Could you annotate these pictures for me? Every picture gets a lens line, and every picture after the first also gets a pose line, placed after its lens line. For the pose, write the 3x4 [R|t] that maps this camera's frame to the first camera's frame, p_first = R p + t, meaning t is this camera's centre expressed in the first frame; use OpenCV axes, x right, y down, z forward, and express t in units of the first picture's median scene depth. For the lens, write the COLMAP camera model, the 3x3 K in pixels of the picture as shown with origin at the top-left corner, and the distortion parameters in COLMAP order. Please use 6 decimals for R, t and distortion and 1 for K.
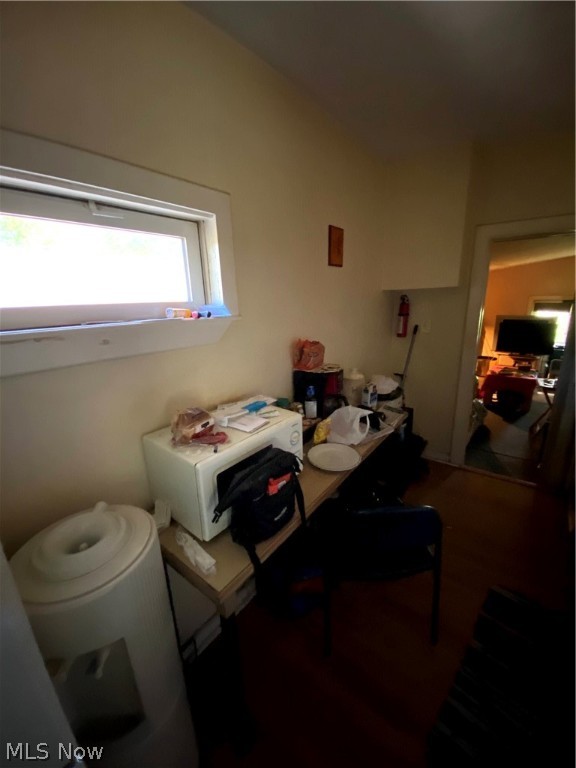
lens RADIAL K [[311.5, 0, 287.7], [0, 311.5, 373.6], [0, 0, 1]] dist [0.020397, -0.000250]
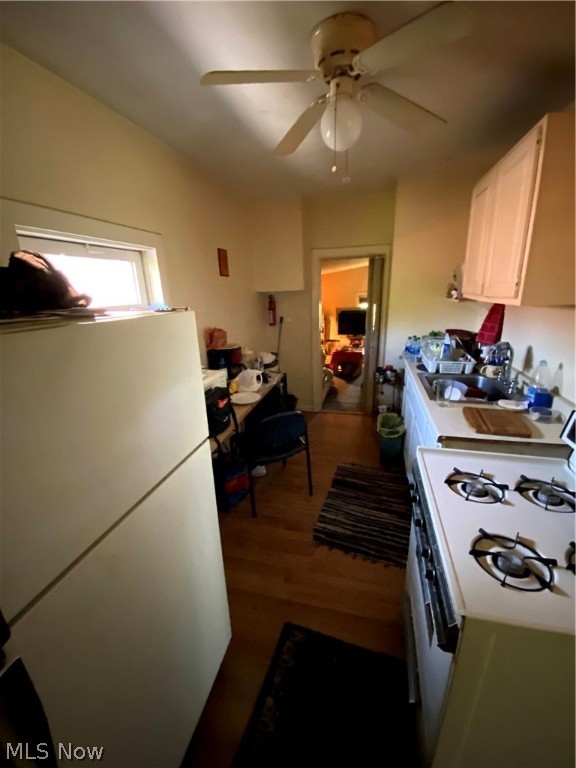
lens RADIAL K [[311.5, 0, 287.7], [0, 311.5, 373.6], [0, 0, 1]] dist [0.020397, -0.000250]
pose [[0.916291, -0.116730, 0.383124, -0.179832], [0.114211, 0.993021, 0.029405, 0.086133], [-0.383883, 0.016814, 0.923229, -0.412040]]
